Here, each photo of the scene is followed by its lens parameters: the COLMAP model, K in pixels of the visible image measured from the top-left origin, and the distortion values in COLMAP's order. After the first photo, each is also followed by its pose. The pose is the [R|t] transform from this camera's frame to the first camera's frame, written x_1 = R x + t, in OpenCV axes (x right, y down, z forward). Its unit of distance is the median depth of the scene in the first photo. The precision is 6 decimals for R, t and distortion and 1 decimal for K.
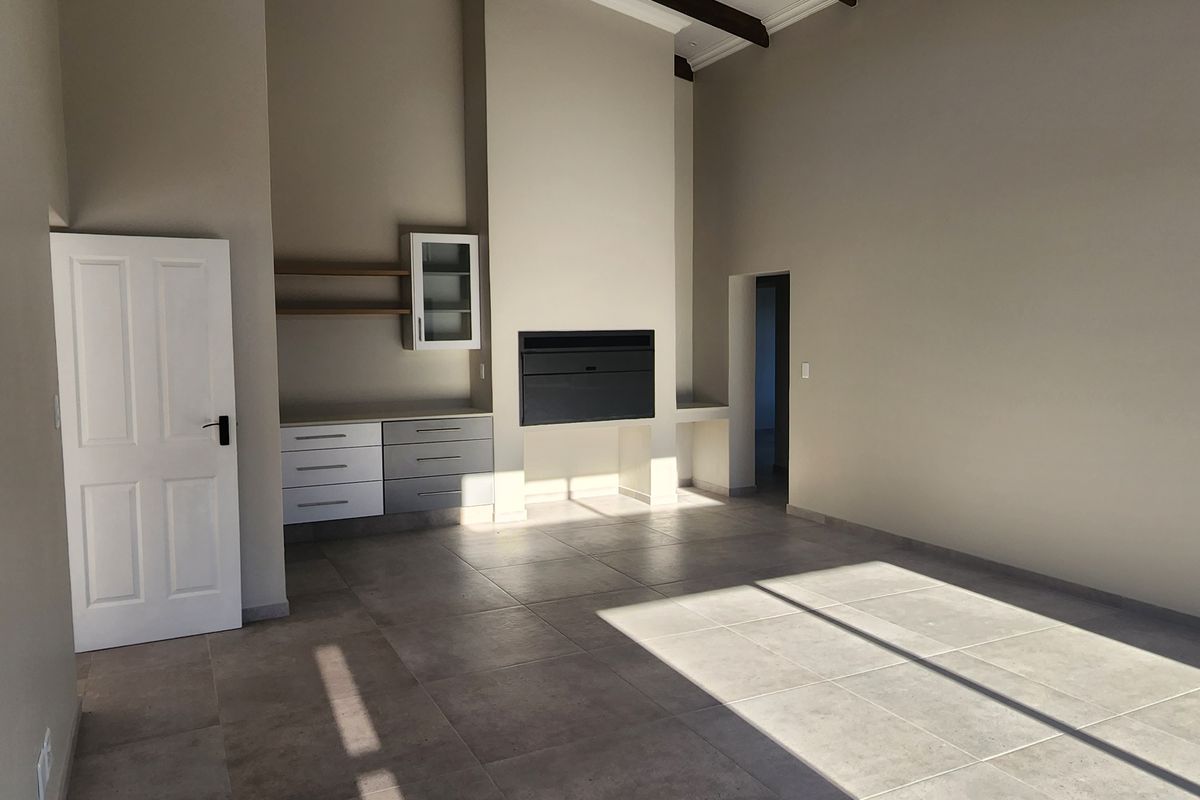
lens RADIAL K [[869.2, 0, 595.1], [0, 869.2, 401.9], [0, 0, 1]] dist [0.004149, 0.000945]
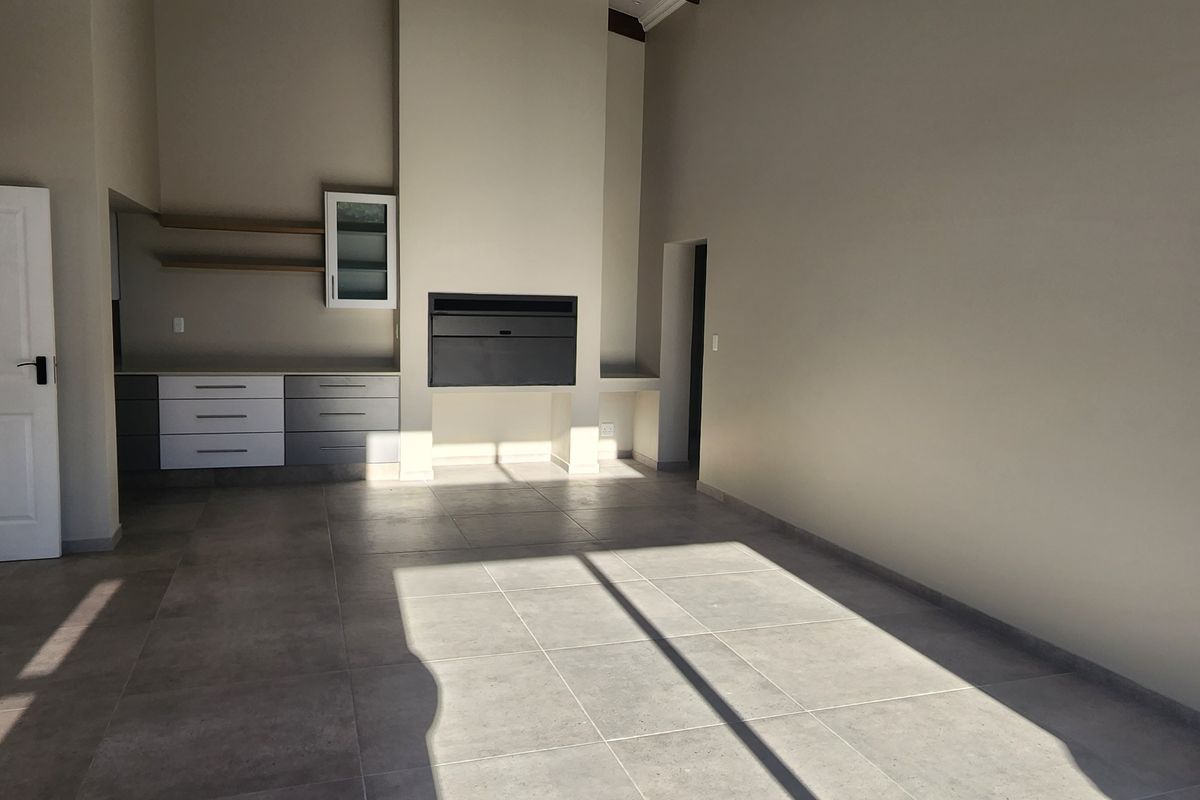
lens RADIAL K [[869.2, 0, 605.1], [0, 869.2, 398.9], [0, 0, 1]] dist [0.004149, 0.000945]
pose [[0.989702, 0.048076, -0.134832, 0.259347], [-0.044647, 0.998601, 0.028339, 0.004396], [0.136005, -0.022027, 0.990463, 0.028613]]
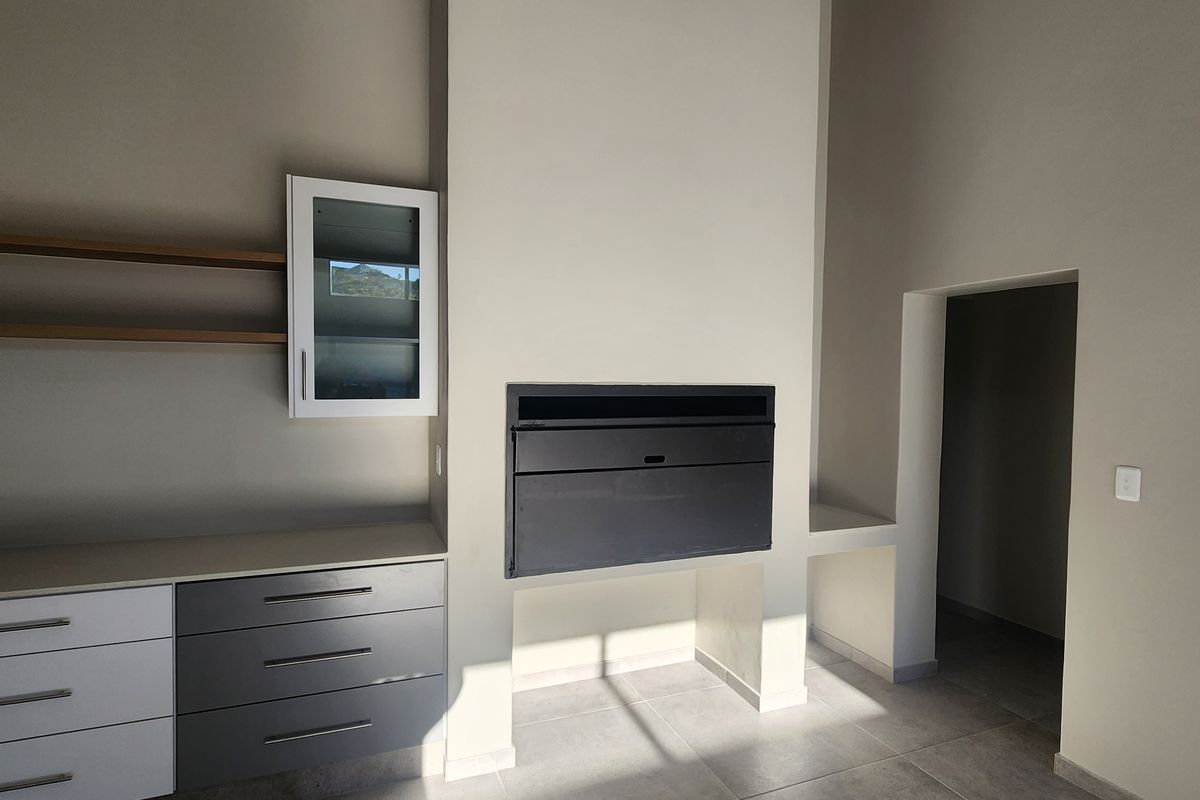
lens RADIAL K [[626.2, 0, 607.5], [0, 626.2, 396.9], [0, 0, 1]] dist [-0.004671, -0.000779]
pose [[0.997372, 0.025471, -0.067824, -0.008861], [-0.028768, 0.998429, -0.048076, -0.059404], [0.066493, 0.049901, 0.996538, 0.665770]]
